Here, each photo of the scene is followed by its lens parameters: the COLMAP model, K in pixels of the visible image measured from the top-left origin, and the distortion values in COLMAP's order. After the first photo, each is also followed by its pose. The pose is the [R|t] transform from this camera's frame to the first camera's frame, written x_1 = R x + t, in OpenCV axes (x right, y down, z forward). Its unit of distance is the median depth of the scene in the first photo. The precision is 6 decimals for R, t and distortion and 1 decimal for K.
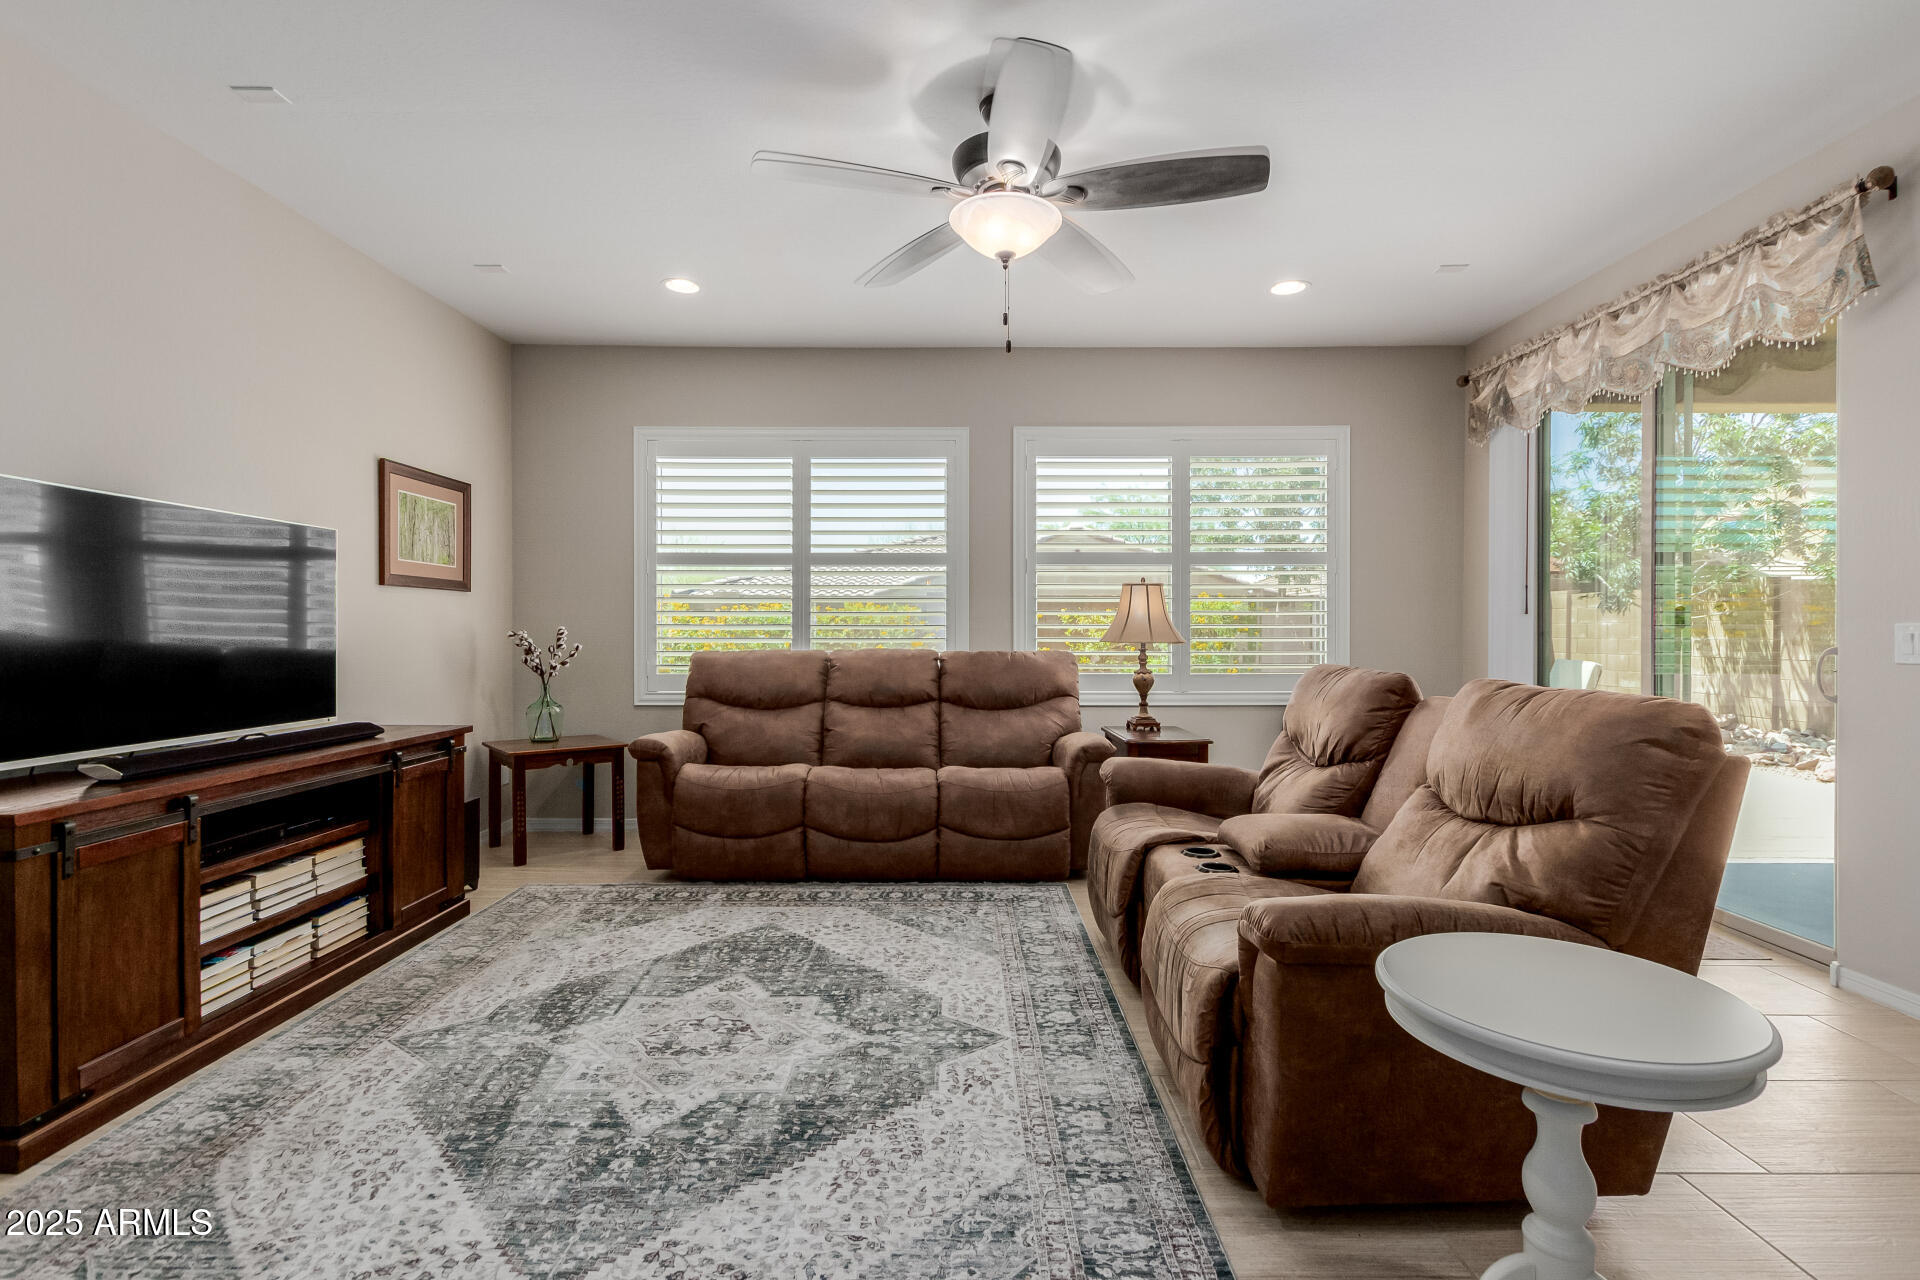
lens RADIAL K [[926.3, 0, 953.3], [0, 926.3, 645.2], [0, 0, 1]] dist [0.011812, -0.004746]
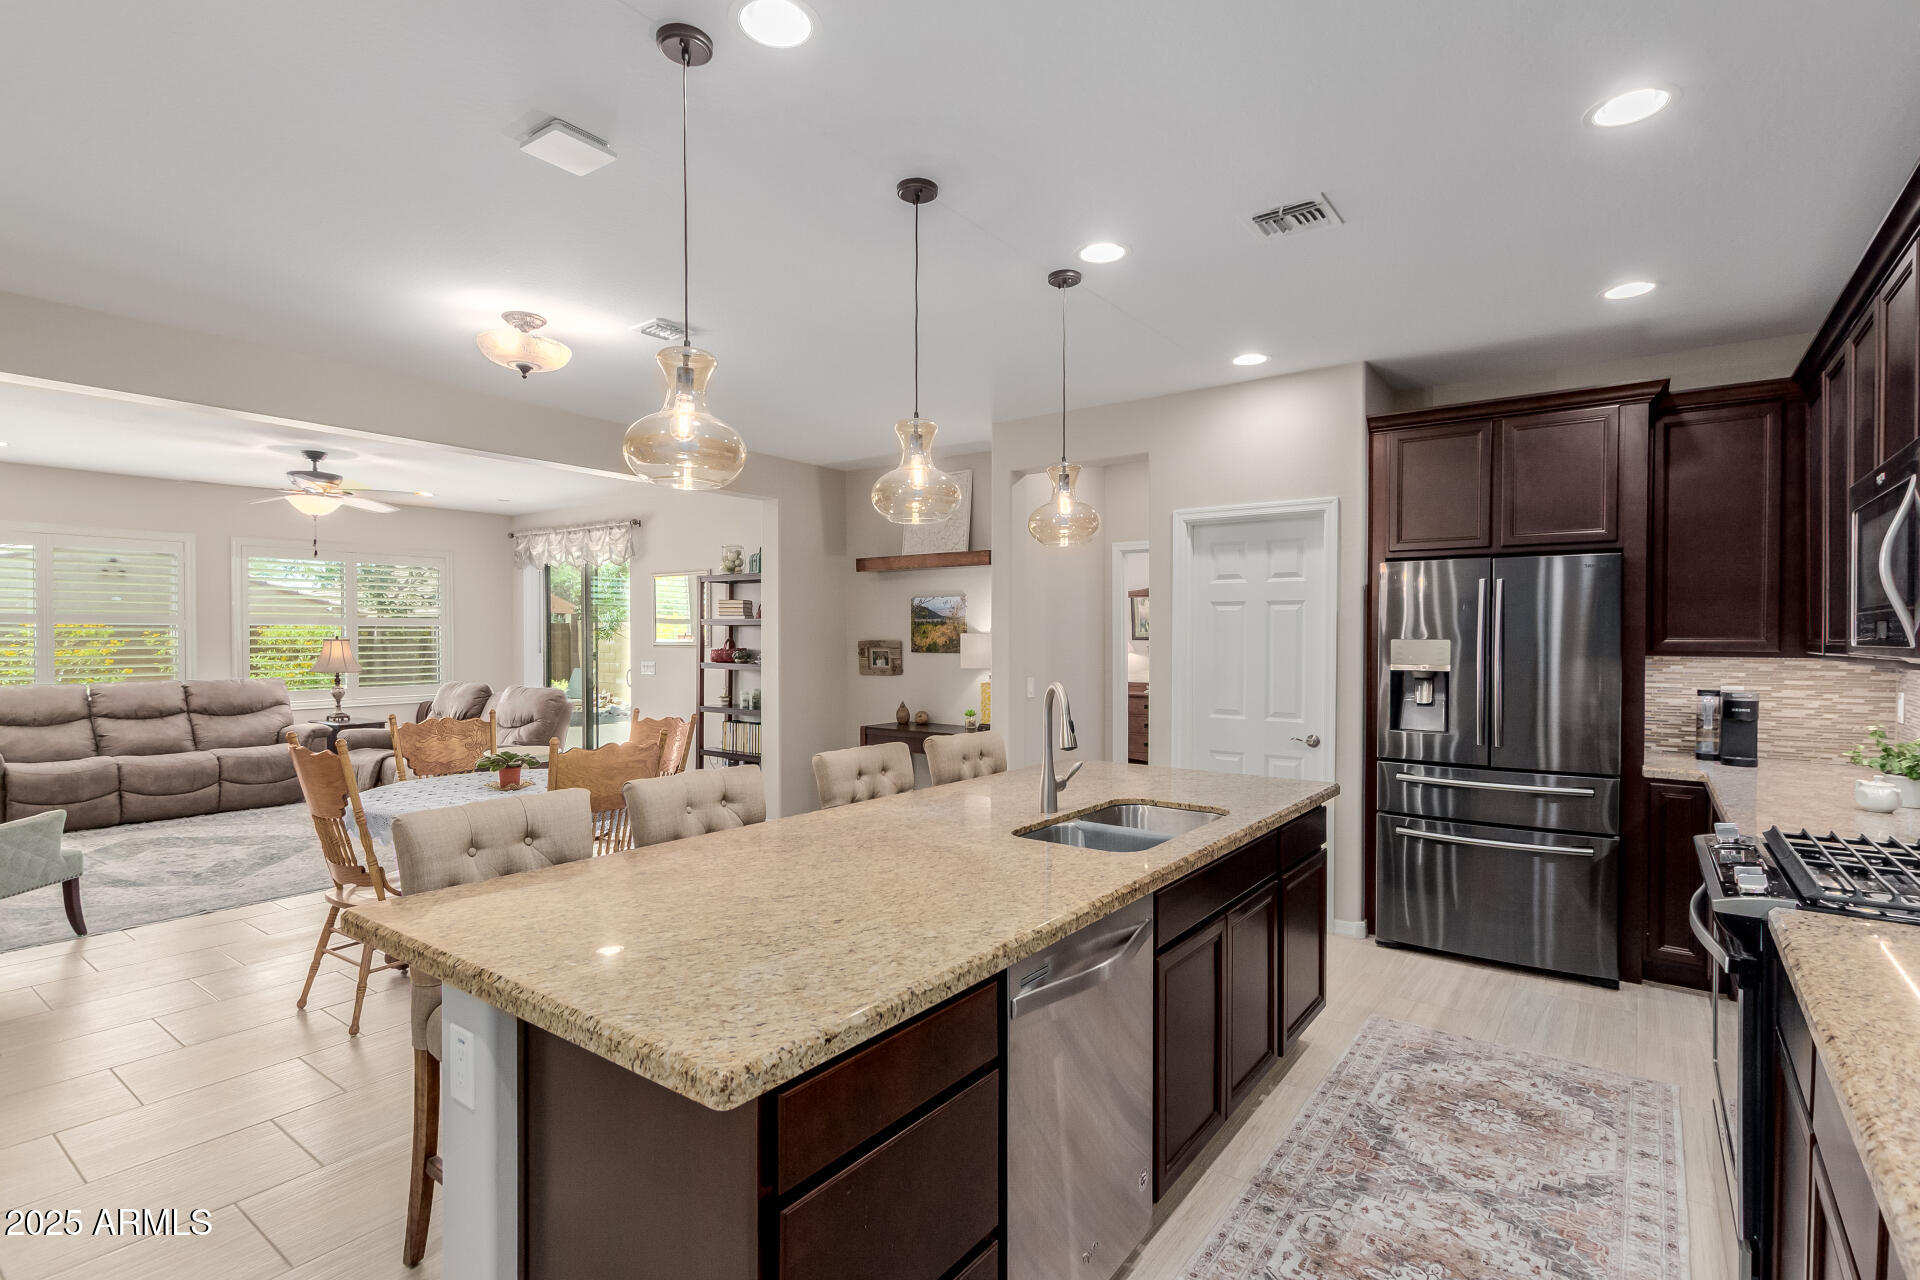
lens RADIAL K [[926.3, 0, 953.3], [0, 926.3, 645.2], [0, 0, 1]] dist [0.011812, -0.004746]
pose [[0.598450, -0.009123, 0.801108, -0.599903], [0.011391, 0.999931, 0.002877, -0.052241], [-0.801079, 0.007404, 0.598513, -1.183262]]
